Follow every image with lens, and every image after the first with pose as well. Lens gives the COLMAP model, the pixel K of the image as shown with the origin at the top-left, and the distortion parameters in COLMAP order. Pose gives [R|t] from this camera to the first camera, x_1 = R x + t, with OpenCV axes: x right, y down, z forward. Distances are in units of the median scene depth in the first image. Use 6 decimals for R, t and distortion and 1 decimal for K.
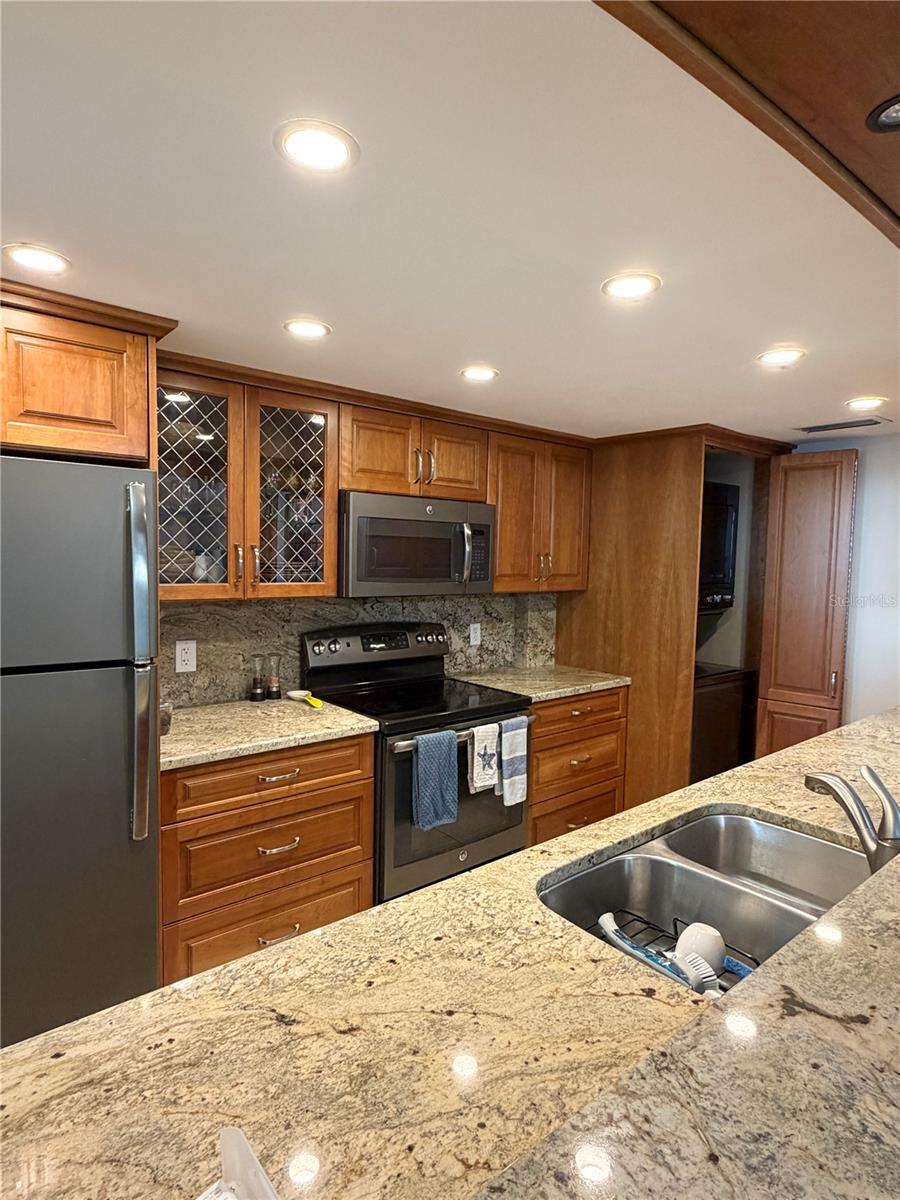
lens RADIAL K [[650.5, 0, 450.0], [0, 650.5, 600.0], [0, 0, 1]] dist [0.001369, 0.000270]
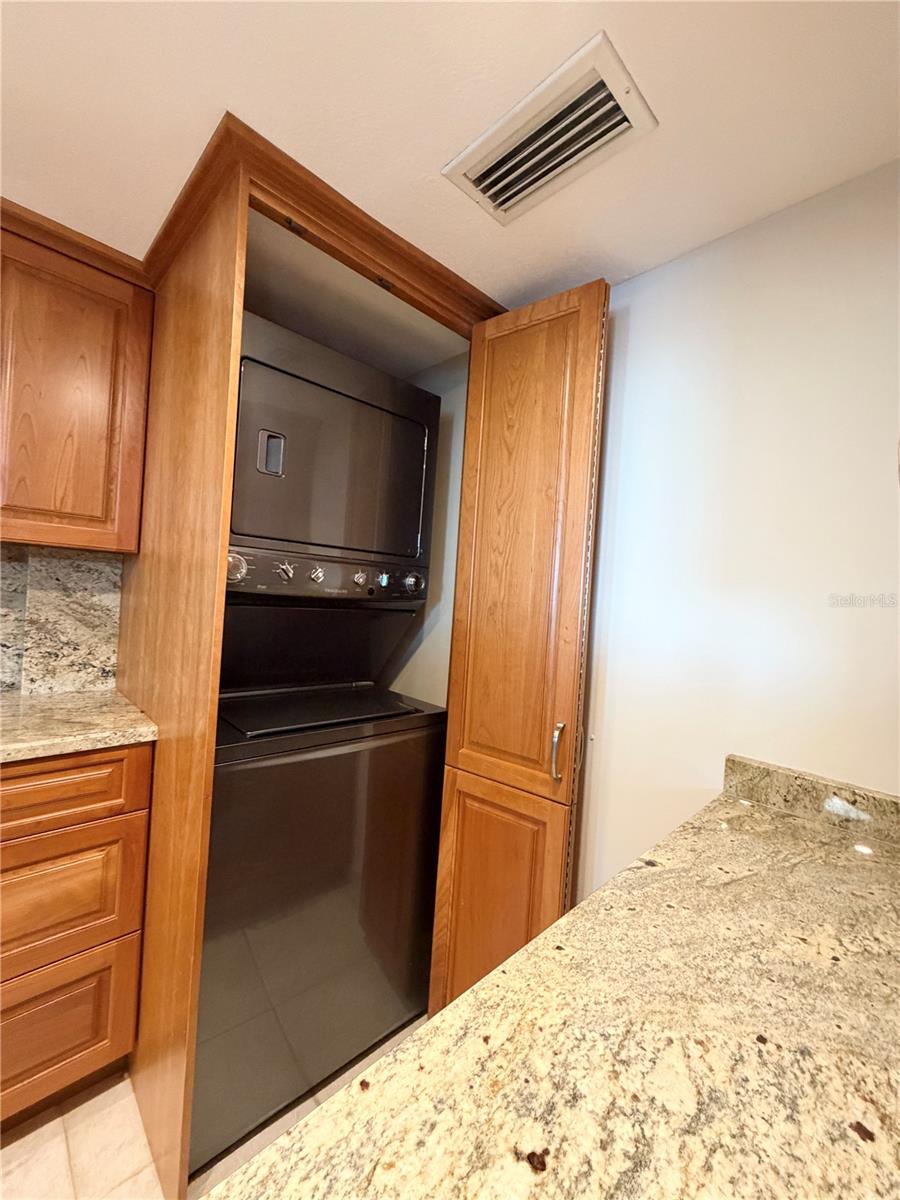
lens RADIAL K [[478.1, 0, 450.0], [0, 478.1, 600.0], [0, 0, 1]] dist [-0.000808, -0.000029]
pose [[0.995937, 0.045172, 0.077909, 0.458680], [-0.040519, 0.997358, -0.060299, 0.038332], [-0.080427, 0.056897, 0.995135, 0.618650]]
